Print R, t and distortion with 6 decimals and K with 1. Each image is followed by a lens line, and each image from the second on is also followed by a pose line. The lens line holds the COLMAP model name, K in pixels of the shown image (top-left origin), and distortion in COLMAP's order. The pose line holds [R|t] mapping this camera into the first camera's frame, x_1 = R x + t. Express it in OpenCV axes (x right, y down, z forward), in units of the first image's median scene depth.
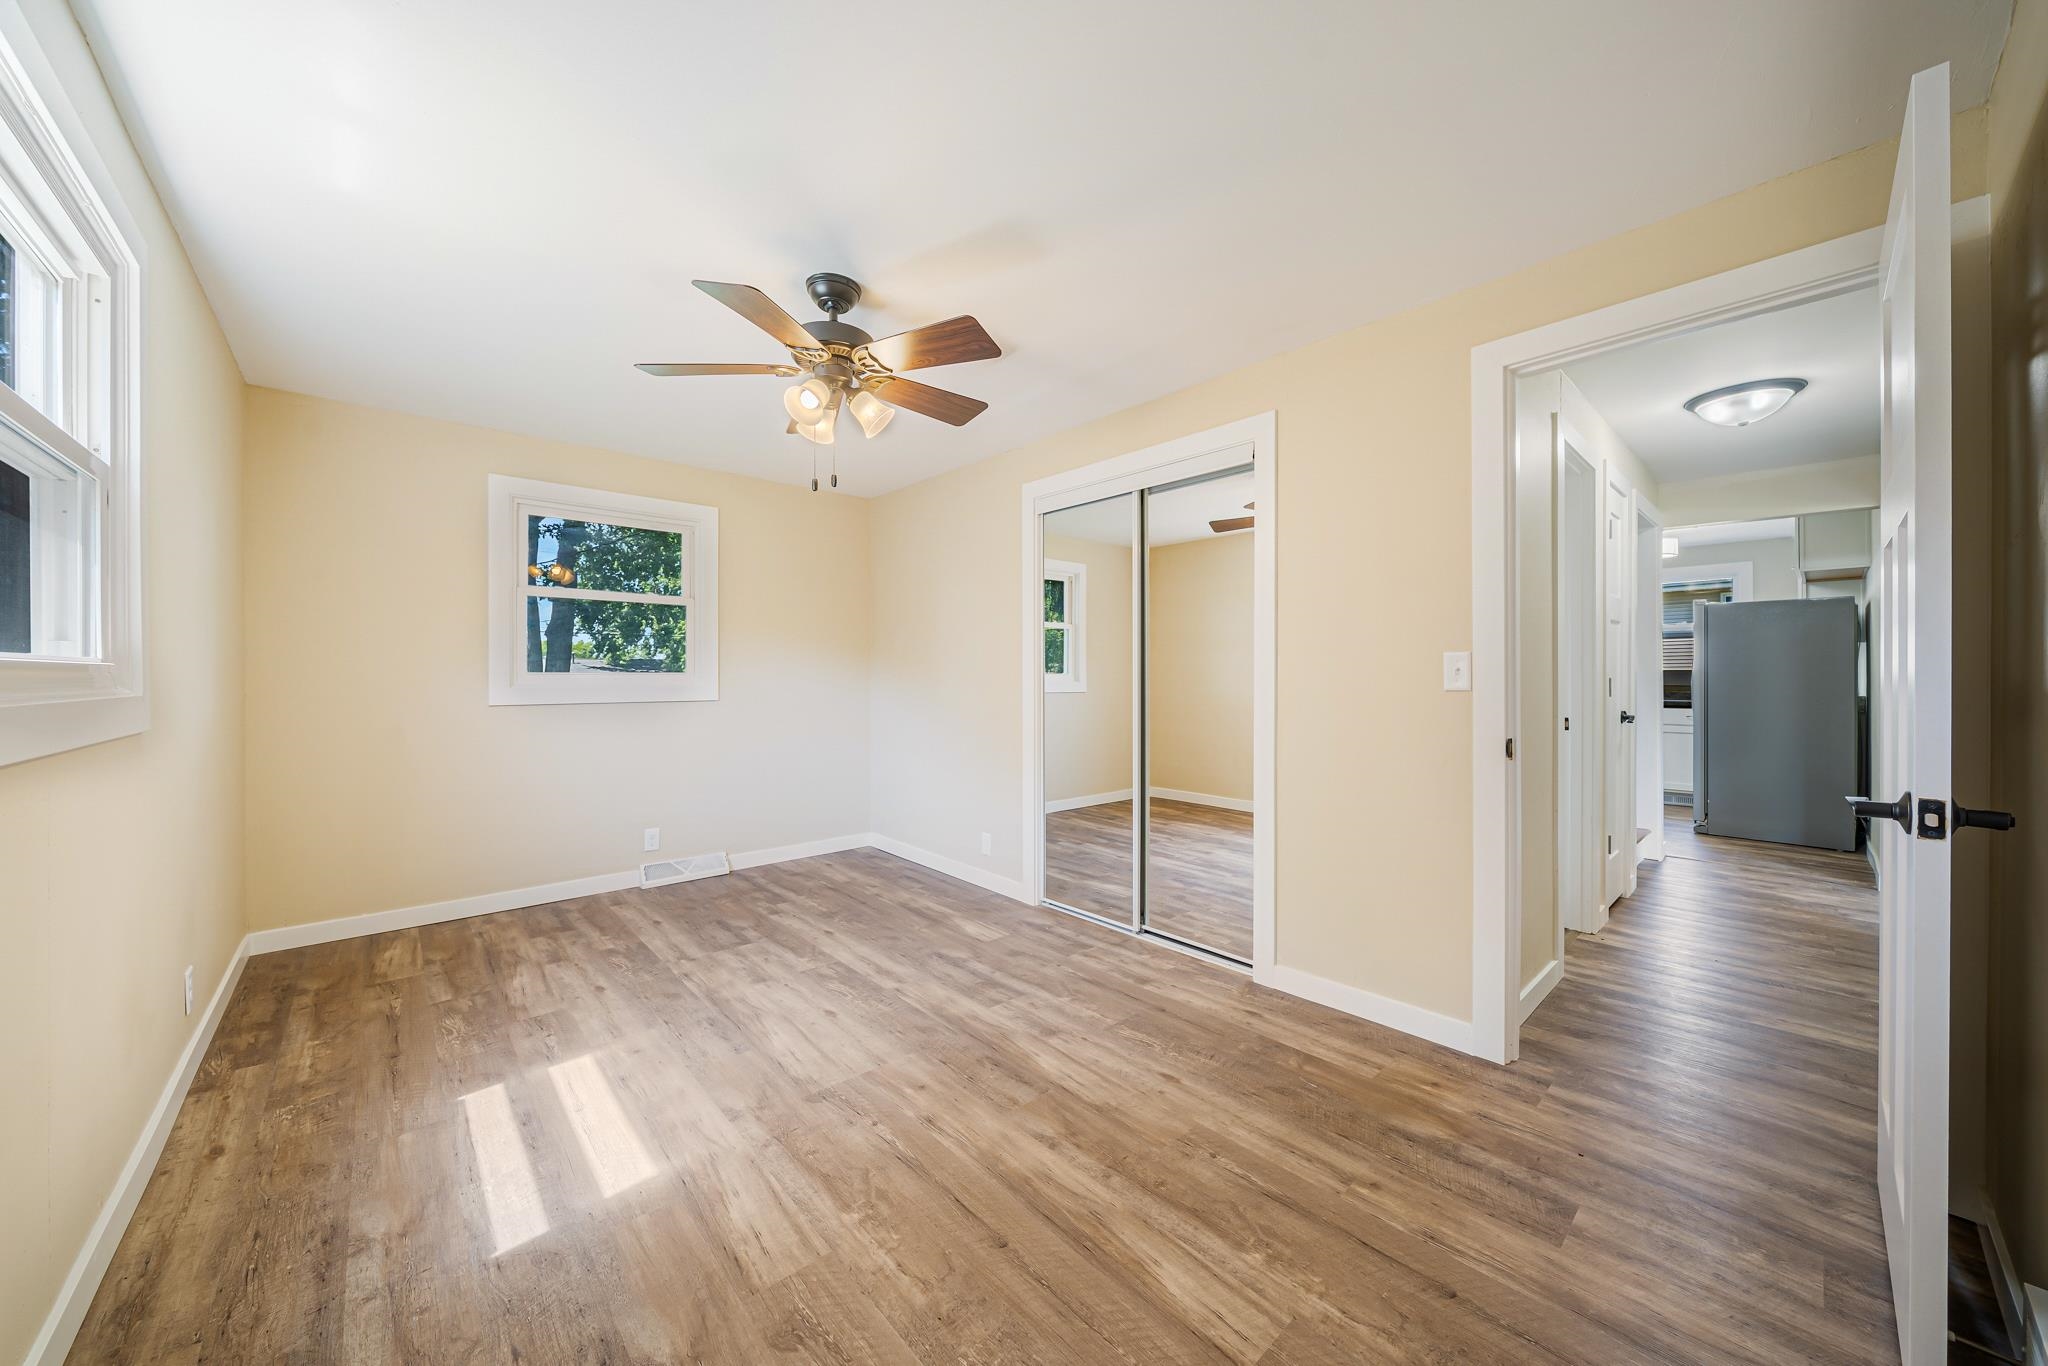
lens RADIAL K [[711.9, 0, 1020.2], [0, 711.9, 681.3], [0, 0, 1]] dist [0.001746, 0.000138]
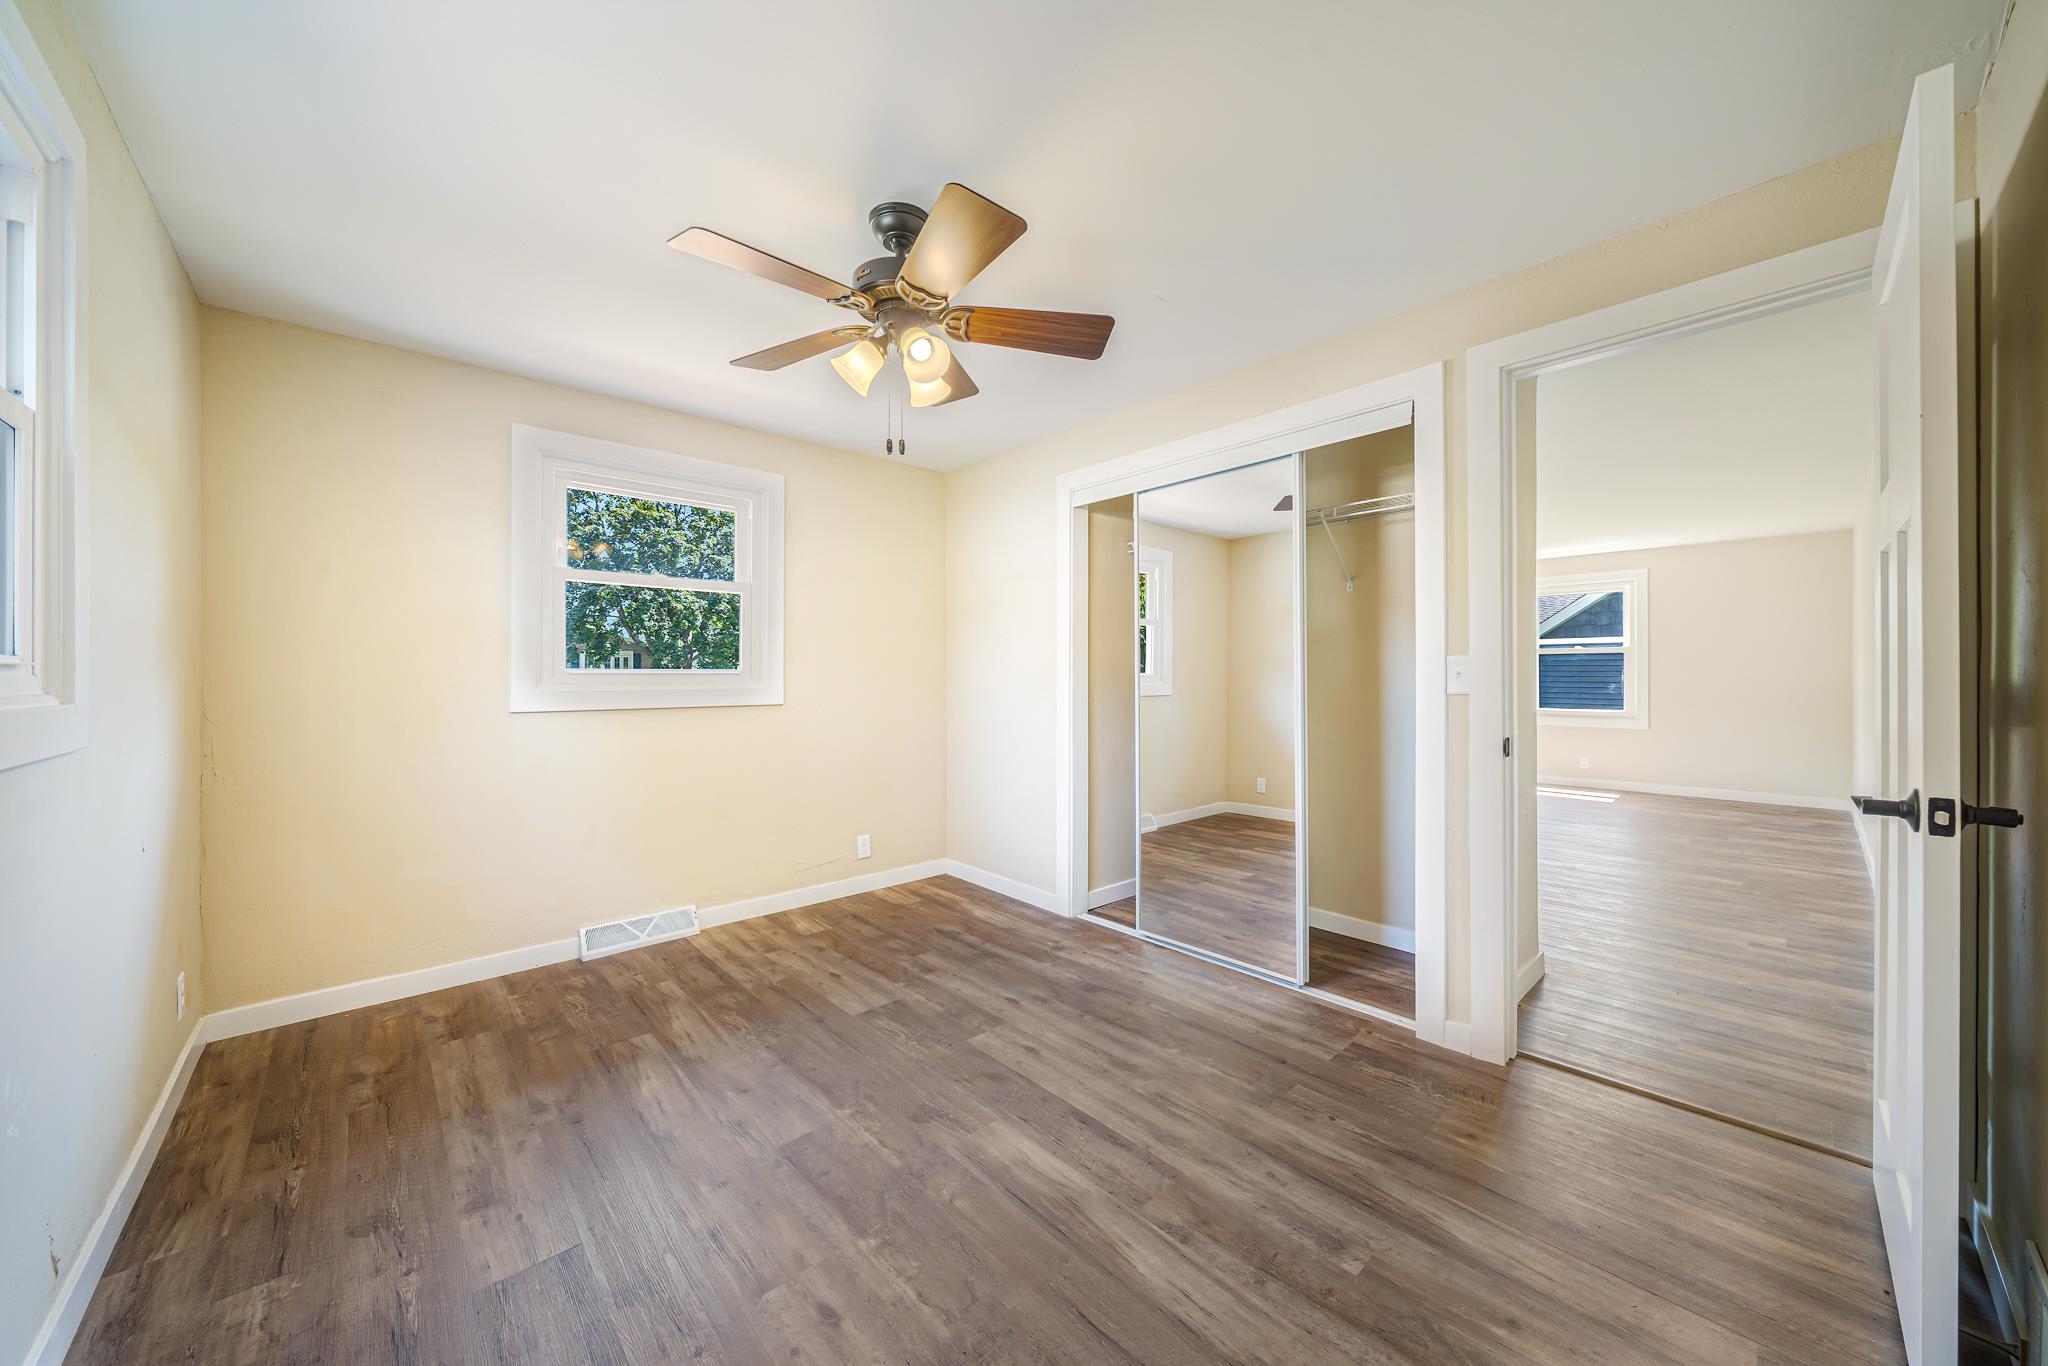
lens RADIAL K [[718.9, 0, 1019.4], [0, 718.9, 679.7], [0, 0, 1]] dist [-0.002082, -0.000171]
pose [[0.999995, -0.002272, 0.002365, -0.123117], [0.002276, 0.999996, -0.001515, 0.001423], [-0.002362, 0.001520, 0.999996, 0.136928]]
